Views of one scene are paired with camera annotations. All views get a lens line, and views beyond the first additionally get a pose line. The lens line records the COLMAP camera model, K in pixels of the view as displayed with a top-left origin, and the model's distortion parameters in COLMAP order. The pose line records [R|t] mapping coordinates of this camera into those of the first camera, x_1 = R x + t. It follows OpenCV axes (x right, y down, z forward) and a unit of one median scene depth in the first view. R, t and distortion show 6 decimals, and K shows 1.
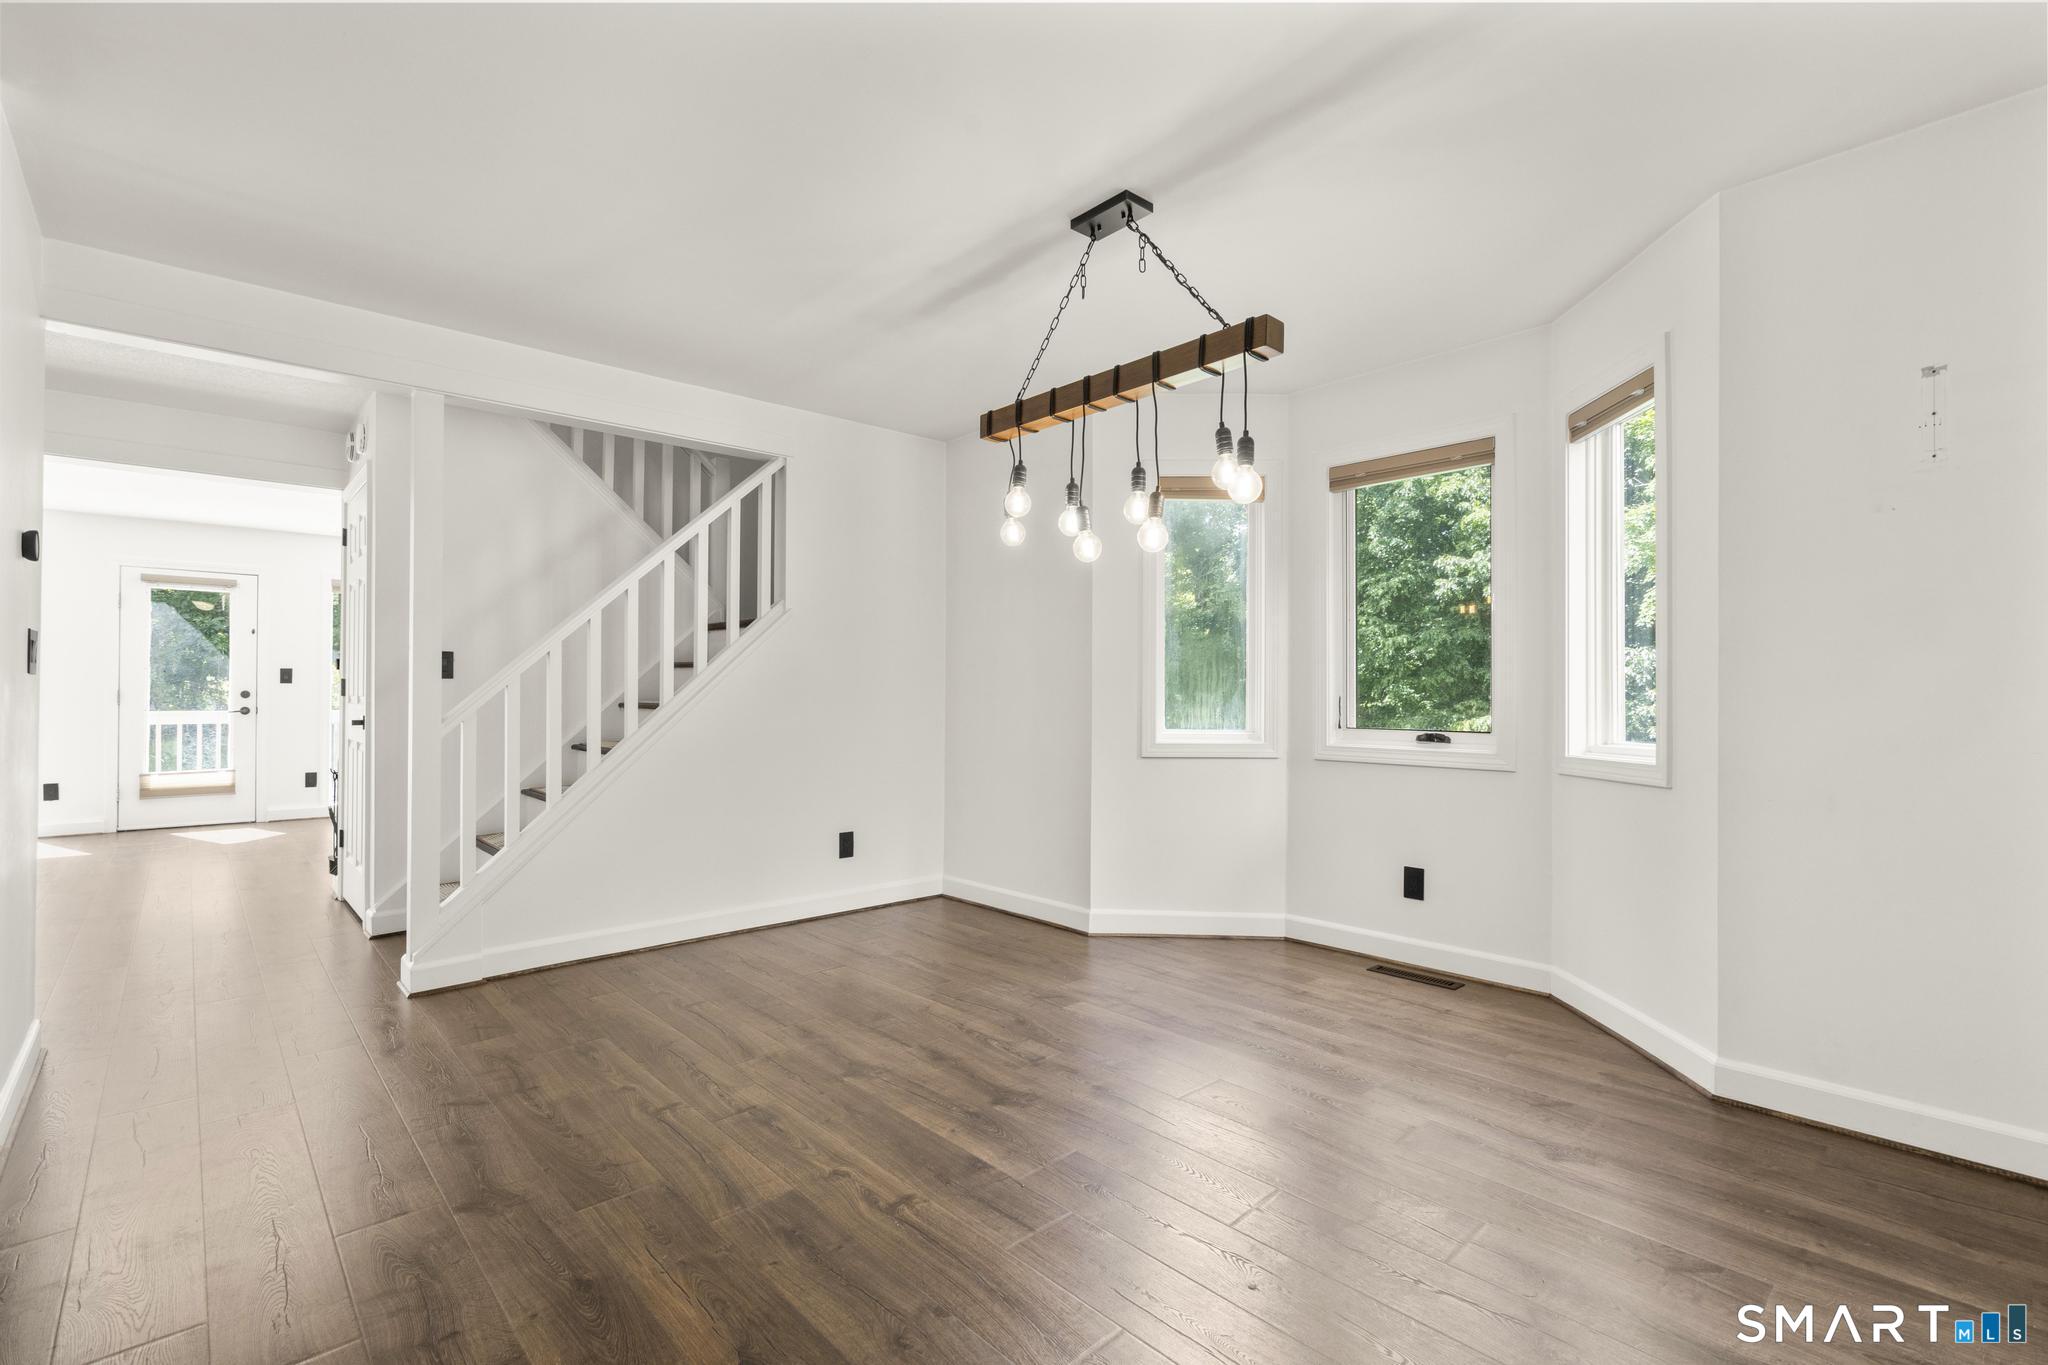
lens RADIAL K [[918.2, 0, 1022.9], [0, 918.2, 687.8], [0, 0, 1]] dist [-0.007067, 0.003557]
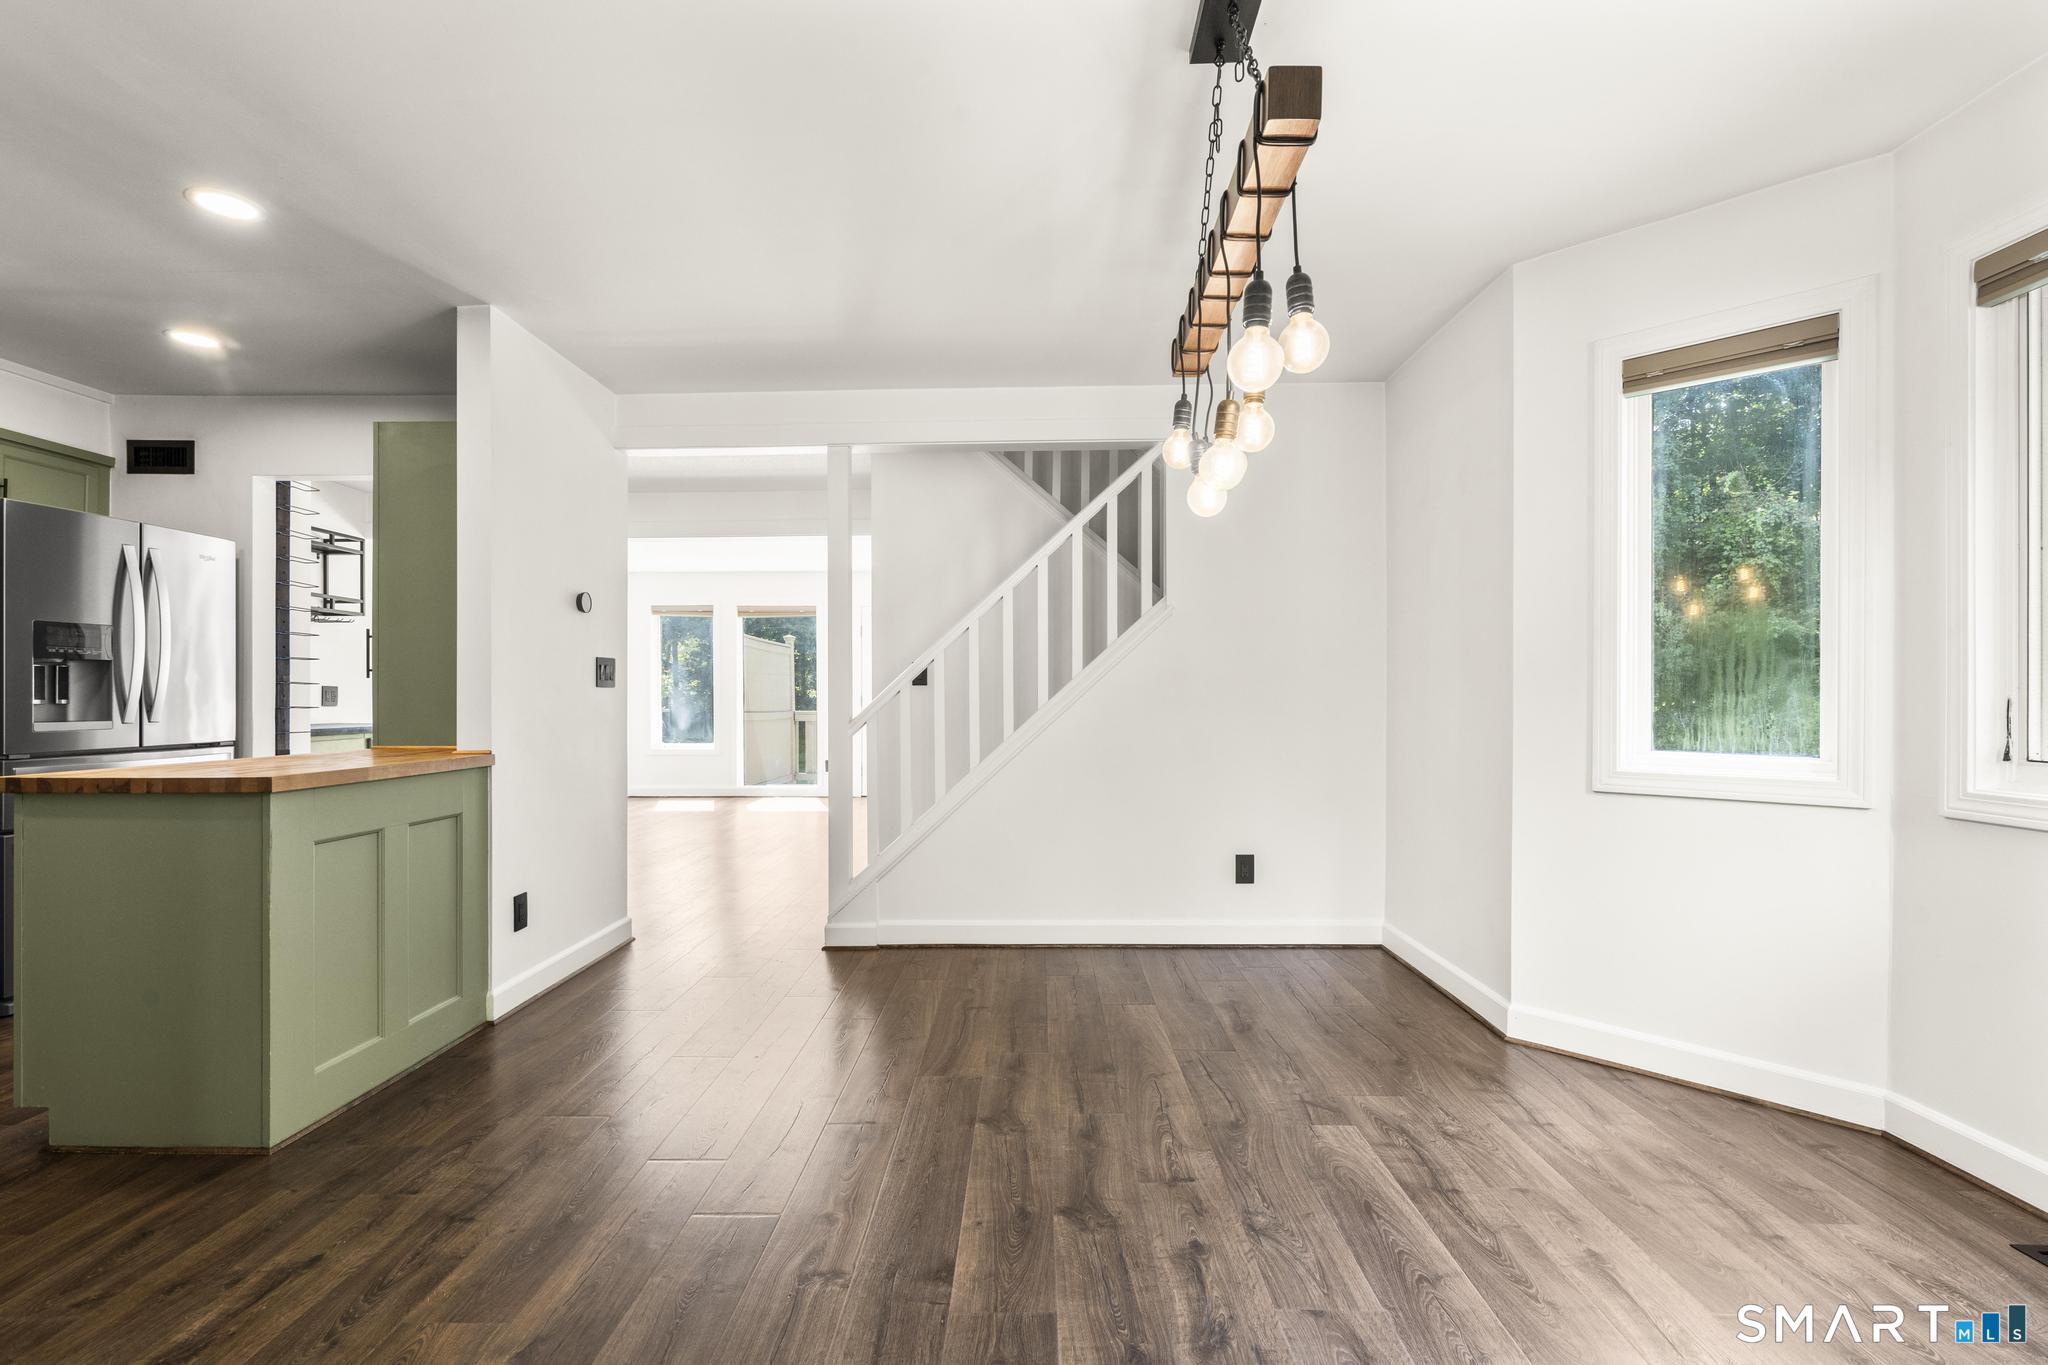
lens RADIAL K [[932.1, 0, 1015.7], [0, 932.1, 696.2], [0, 0, 1]] dist [-0.003294, 0.000315]
pose [[0.721159, -0.004667, -0.692754, 0.321389], [0.010209, 0.999940, 0.003892, 0.000080], [0.692695, -0.009879, 0.721163, 0.248865]]
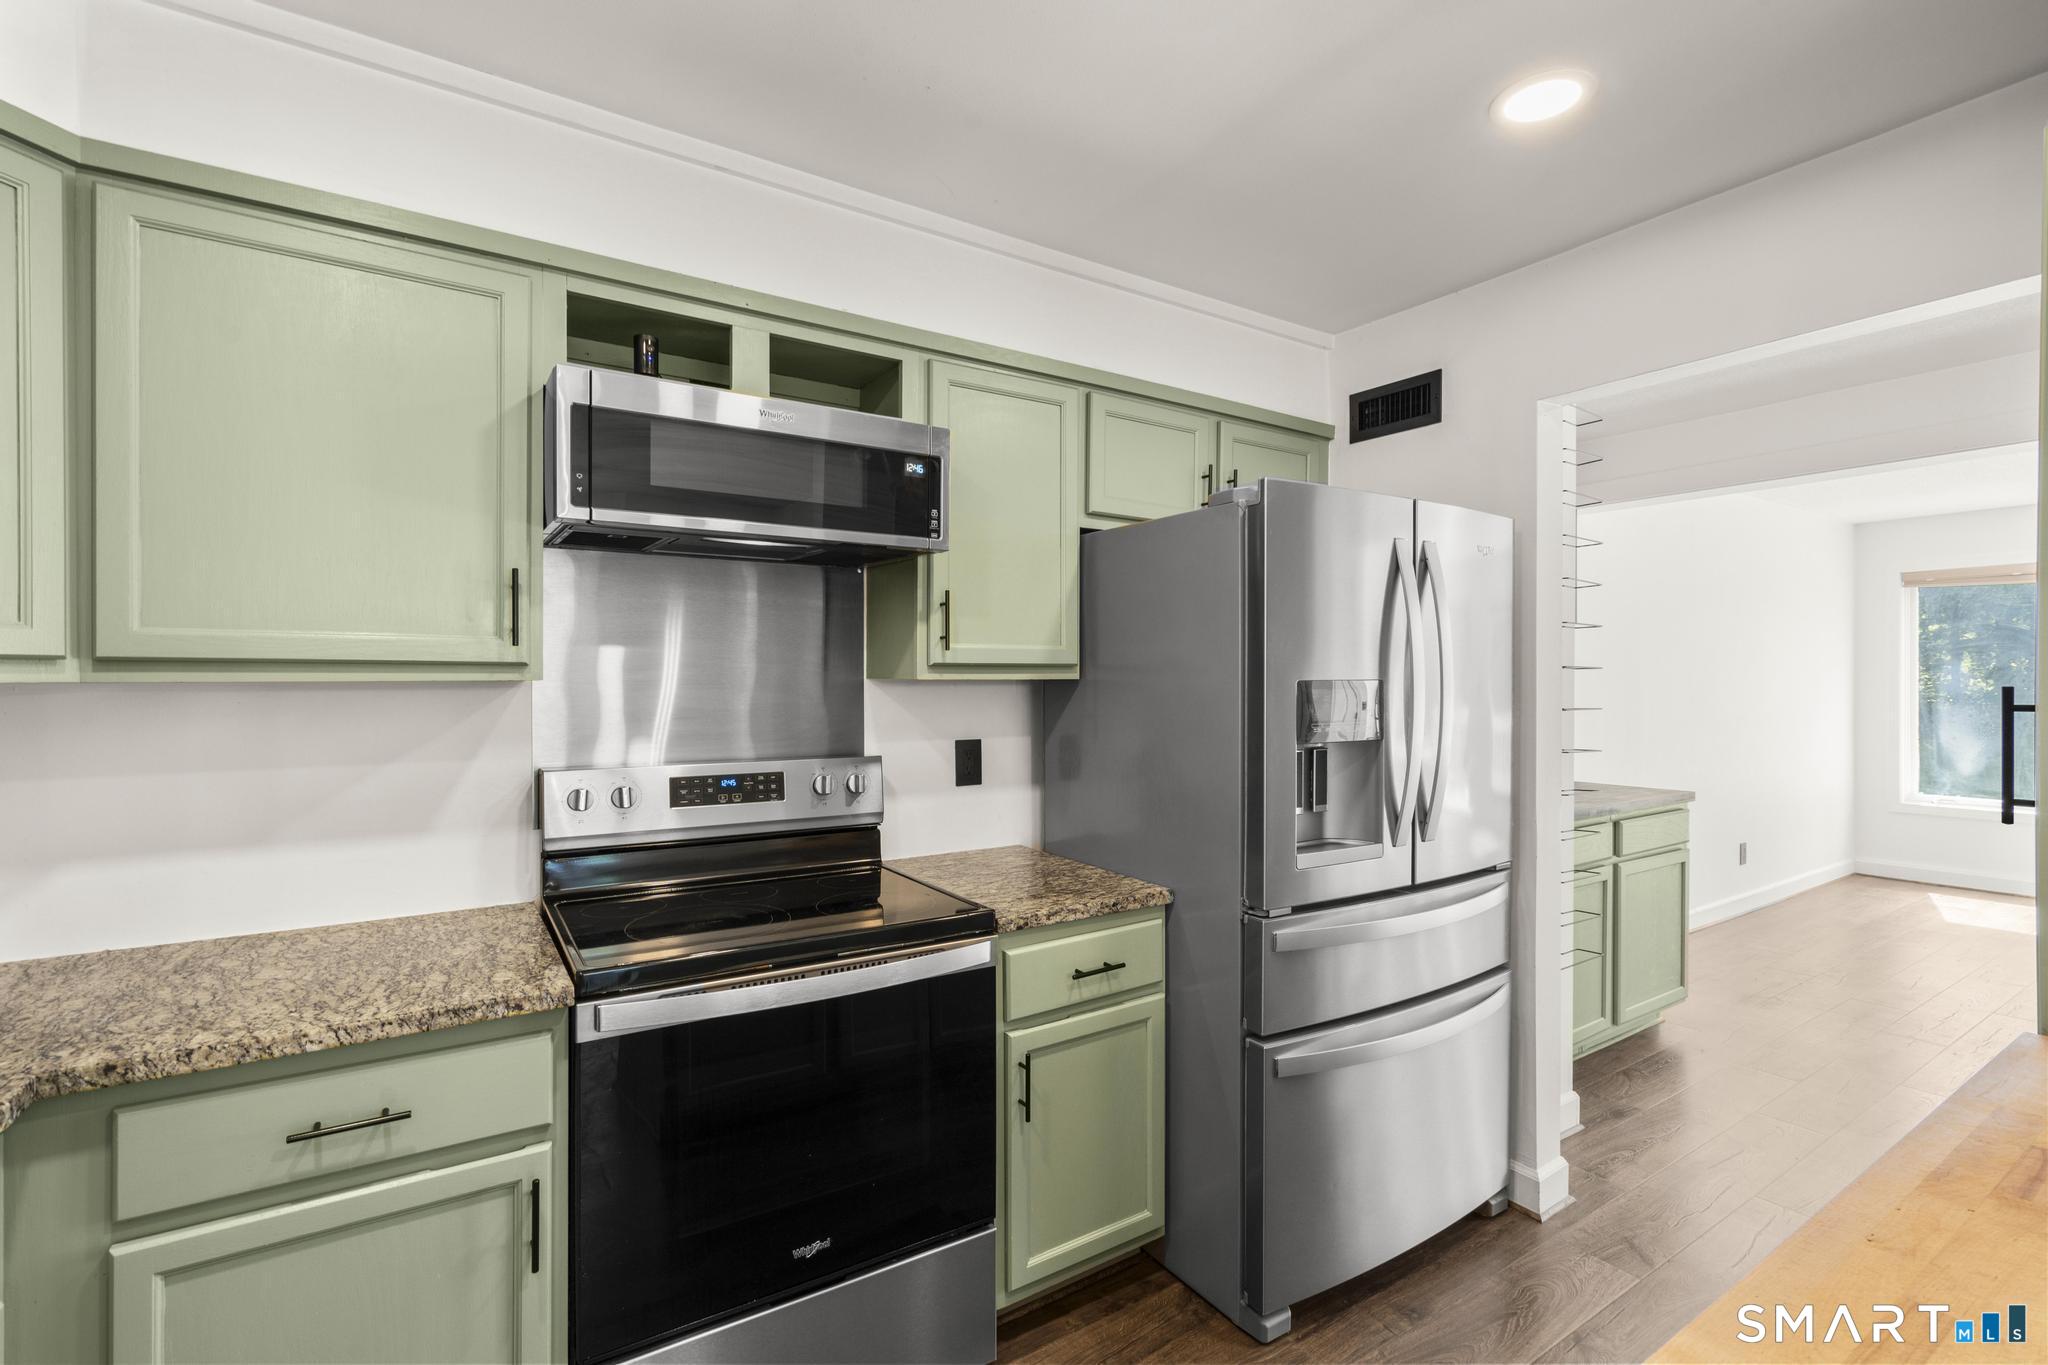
lens RADIAL K [[918.2, 0, 1022.9], [0, 918.2, 687.8], [0, 0, 1]] dist [-0.007067, 0.003557]
pose [[-0.166121, 0.004442, -0.986095, -0.411691], [0.009688, 0.999949, 0.002872, -0.074409], [0.986058, -0.009076, -0.166155, 0.177112]]
